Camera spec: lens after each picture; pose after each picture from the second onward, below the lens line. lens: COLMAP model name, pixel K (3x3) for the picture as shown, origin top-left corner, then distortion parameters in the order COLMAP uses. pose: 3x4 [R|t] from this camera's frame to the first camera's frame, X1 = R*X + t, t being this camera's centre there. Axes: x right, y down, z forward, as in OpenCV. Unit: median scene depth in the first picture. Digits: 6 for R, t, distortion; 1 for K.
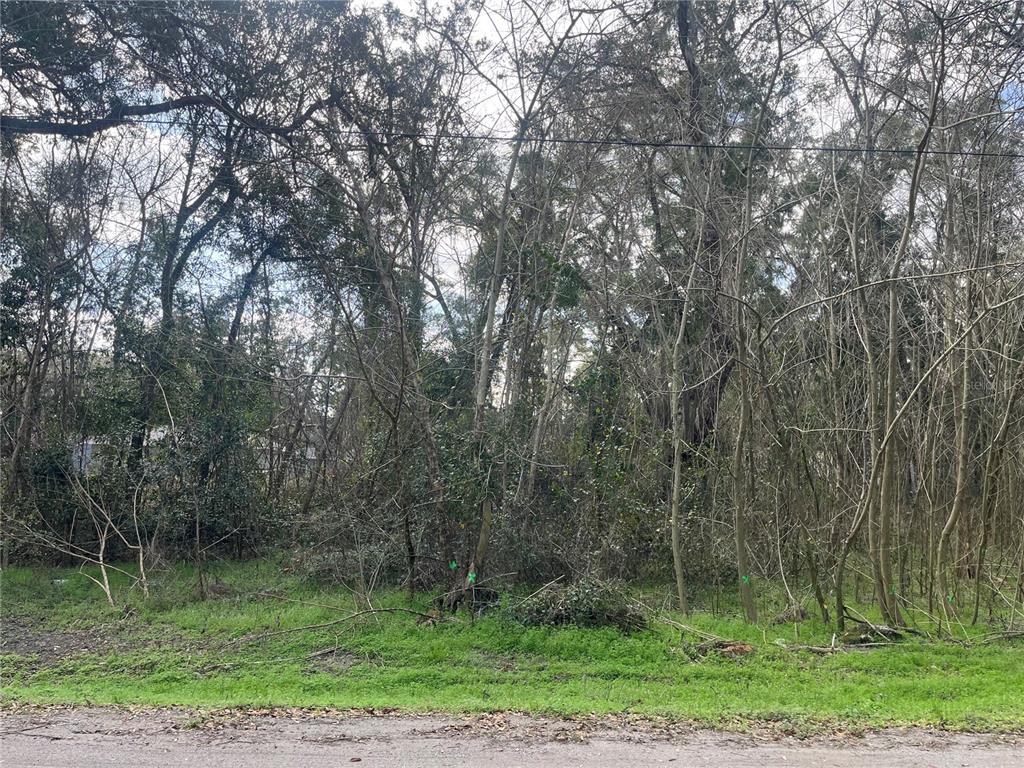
lens RADIAL K [[749.9, 0, 498.5], [0, 749.9, 387.4], [0, 0, 1]] dist [0.066939, -0.098232]
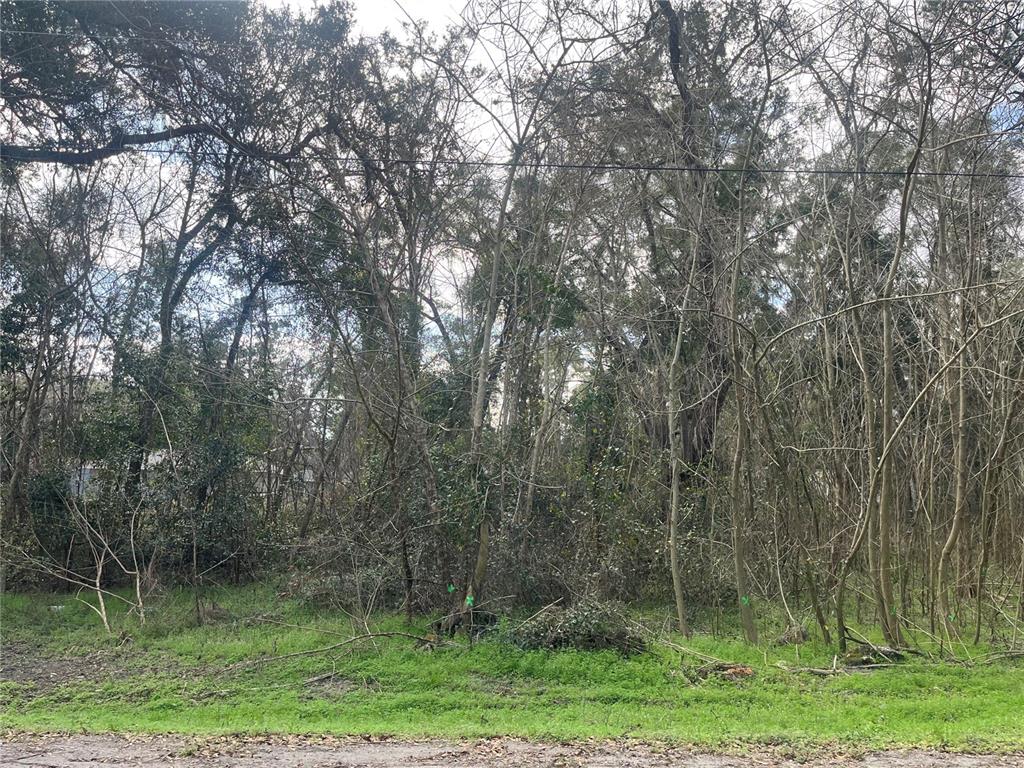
lens RADIAL K [[749.6, 0, 495.2], [0, 749.6, 382.5], [0, 0, 1]] dist [0.064279, -0.091697]
pose [[0.999966, -0.008067, -0.001607, 0.000968], [0.008008, 0.999386, -0.034099, -0.000681], [0.001881, 0.034085, 0.999417, -0.001867]]
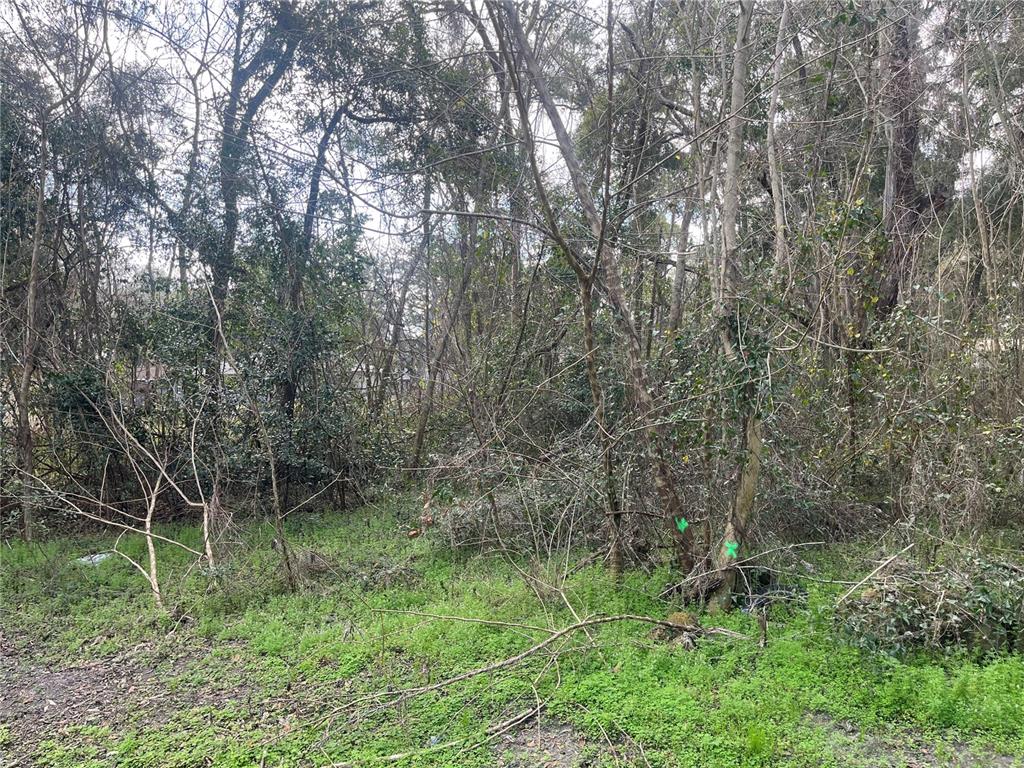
lens RADIAL K [[749.6, 0, 495.2], [0, 749.6, 382.5], [0, 0, 1]] dist [0.064279, -0.091697]
pose [[0.991477, -0.053033, -0.119000, -0.067446], [0.065426, 0.992551, 0.102776, 0.025808], [0.112663, -0.109686, 0.987561, 0.202509]]
